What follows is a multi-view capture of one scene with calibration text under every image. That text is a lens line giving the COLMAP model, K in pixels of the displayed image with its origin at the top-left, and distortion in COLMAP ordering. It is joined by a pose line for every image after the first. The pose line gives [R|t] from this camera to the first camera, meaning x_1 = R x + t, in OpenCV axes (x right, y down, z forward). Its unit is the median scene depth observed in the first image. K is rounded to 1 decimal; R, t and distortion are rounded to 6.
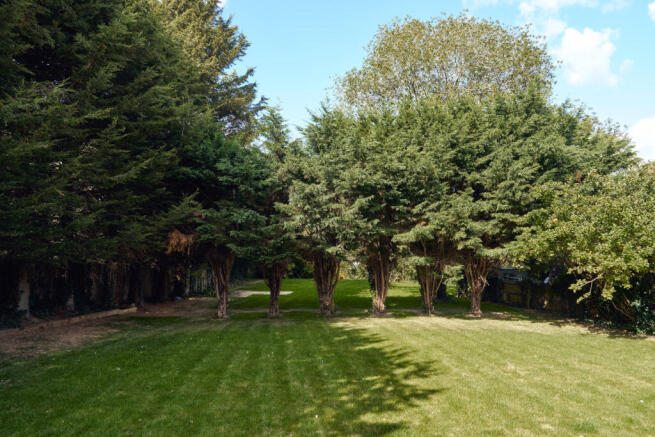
lens RADIAL K [[428.3, 0, 327.5], [0, 428.3, 218.5], [0, 0, 1]] dist [-0.004395, -0.001233]
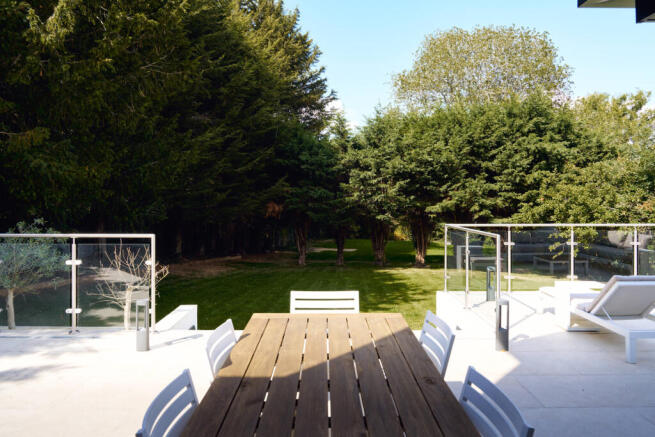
lens RADIAL K [[451.2, 0, 326.7], [0, 451.2, 194.7], [0, 0, 1]] dist [0.004321, 0.000893]
pose [[0.986602, 0.008577, -0.162922, 0.077330], [-0.002535, 0.999303, 0.037256, -0.054783], [0.163128, -0.036344, 0.985935, -0.479913]]
